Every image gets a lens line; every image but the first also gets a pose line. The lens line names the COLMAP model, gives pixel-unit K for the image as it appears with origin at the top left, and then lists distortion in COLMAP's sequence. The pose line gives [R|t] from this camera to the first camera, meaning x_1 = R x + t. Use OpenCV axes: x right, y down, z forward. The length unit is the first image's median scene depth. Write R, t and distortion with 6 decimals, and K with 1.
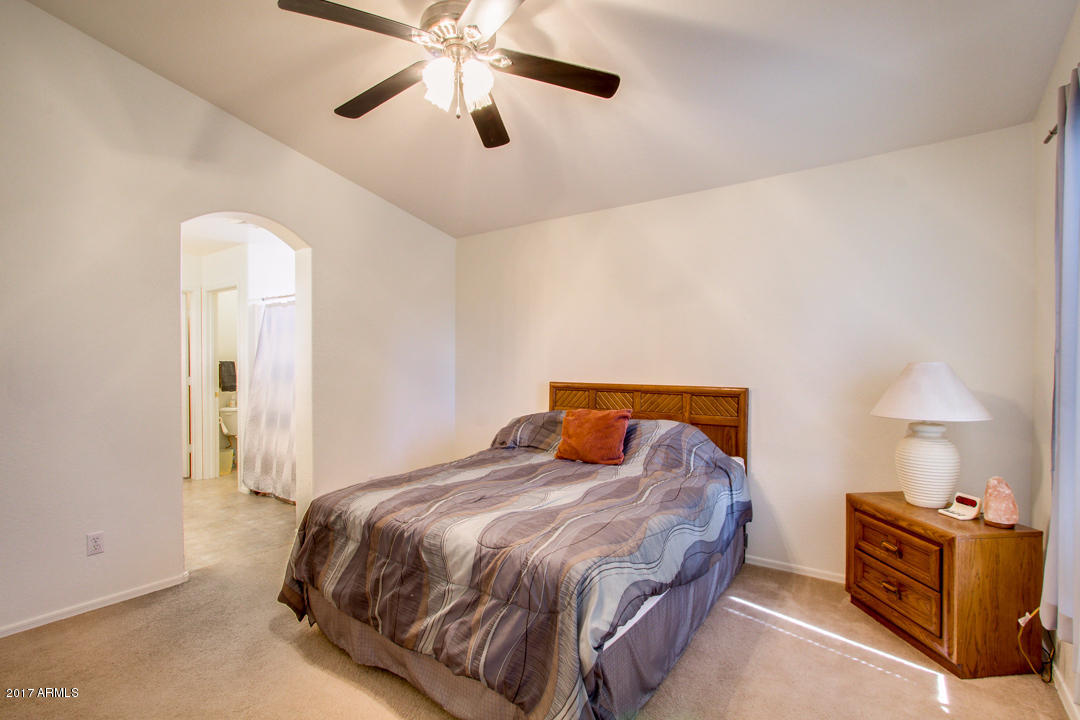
lens RADIAL K [[494.3, 0, 545.1], [0, 494.3, 364.4], [0, 0, 1]] dist [-0.021313, 0.000276]
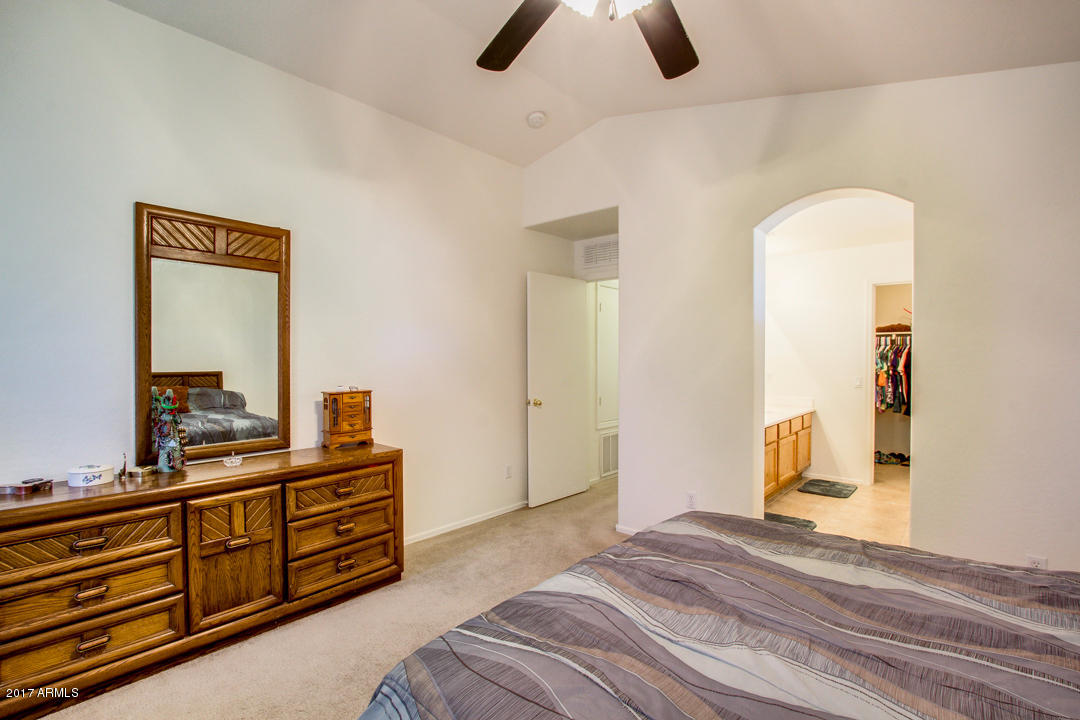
lens RADIAL K [[494.3, 0, 539.2], [0, 494.3, 358.2], [0, 0, 1]] dist [-0.021313, 0.000276]
pose [[-0.113970, -0.000111, -0.993484, 0.502401], [0.000366, 1.000000, -0.000154, -0.008099], [0.993484, -0.000381, -0.113970, 0.892209]]
